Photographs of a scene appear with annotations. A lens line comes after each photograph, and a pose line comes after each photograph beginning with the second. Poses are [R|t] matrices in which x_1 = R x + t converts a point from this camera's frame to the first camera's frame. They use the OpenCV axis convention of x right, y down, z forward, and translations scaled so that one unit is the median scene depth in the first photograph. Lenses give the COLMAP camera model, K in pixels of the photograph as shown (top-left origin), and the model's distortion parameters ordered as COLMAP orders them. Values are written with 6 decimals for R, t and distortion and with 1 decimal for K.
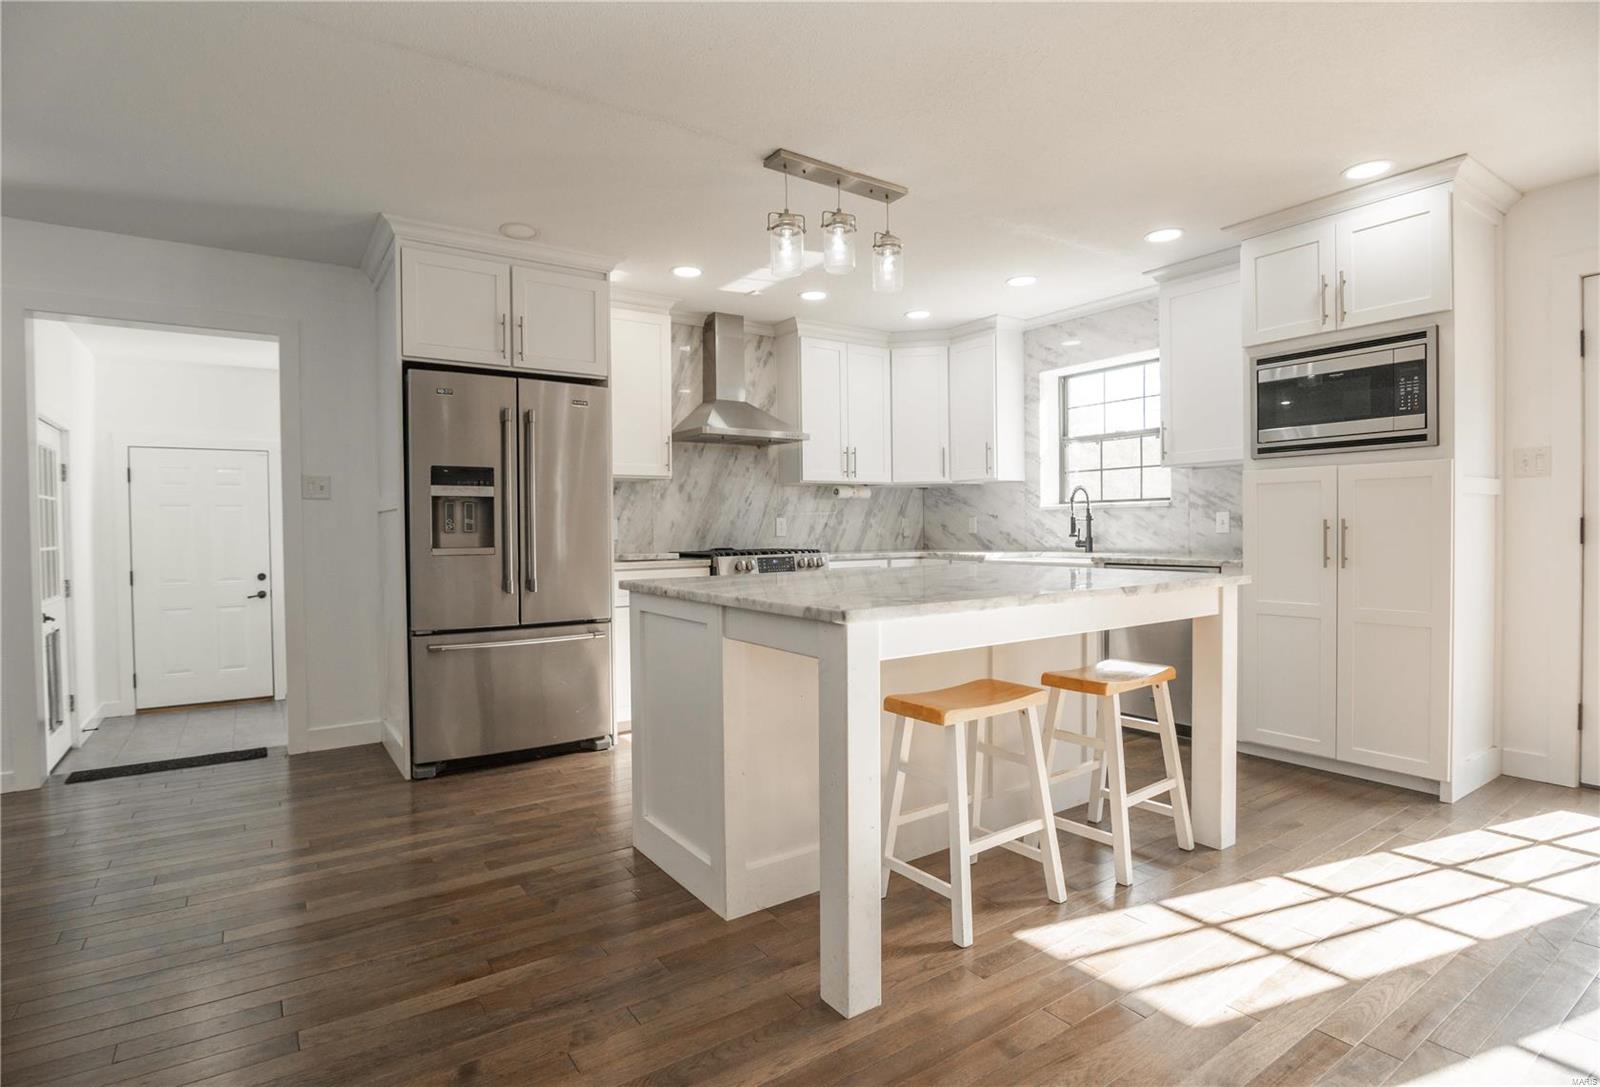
lens RADIAL K [[803.3, 0, 790.7], [0, 803.3, 542.4], [0, 0, 1]] dist [0.002957, 0.000204]
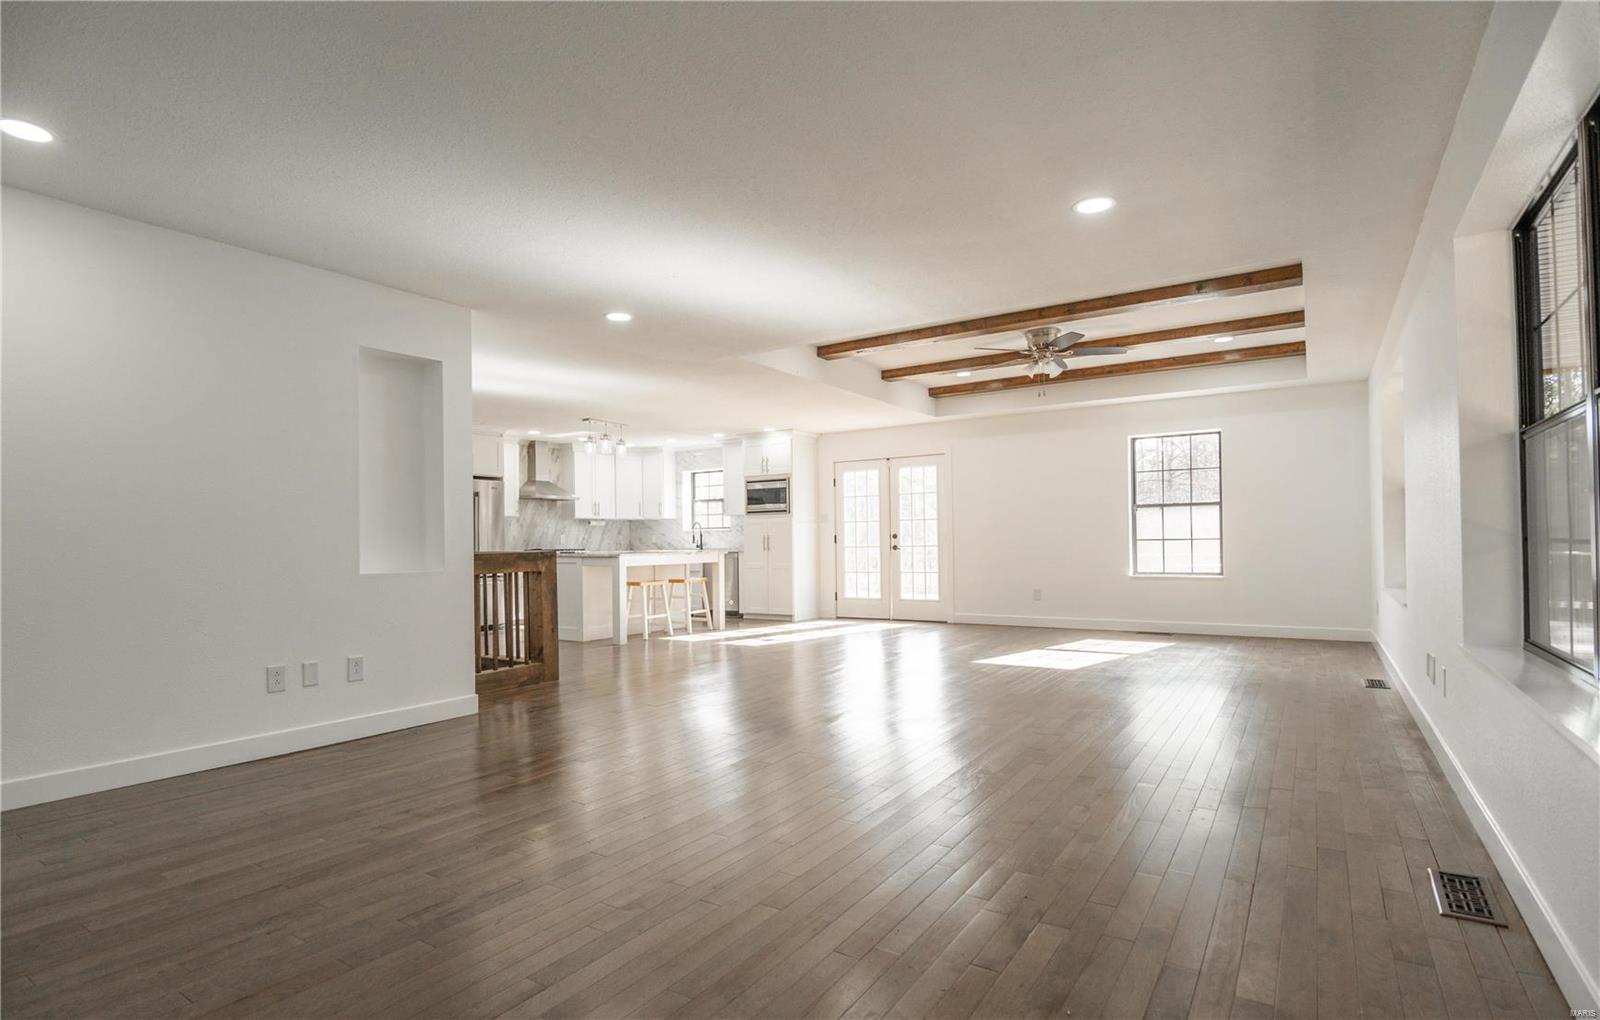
lens RADIAL K [[798.8, 0, 797.6], [0, 798.8, 540.9], [0, 0, 1]] dist [-0.001784, 0.000071]
pose [[0.926457, 0.003548, 0.376385, -0.240062], [0.007400, 0.999591, -0.027637, 0.050074], [-0.376329, 0.028389, 0.926051, -1.224209]]
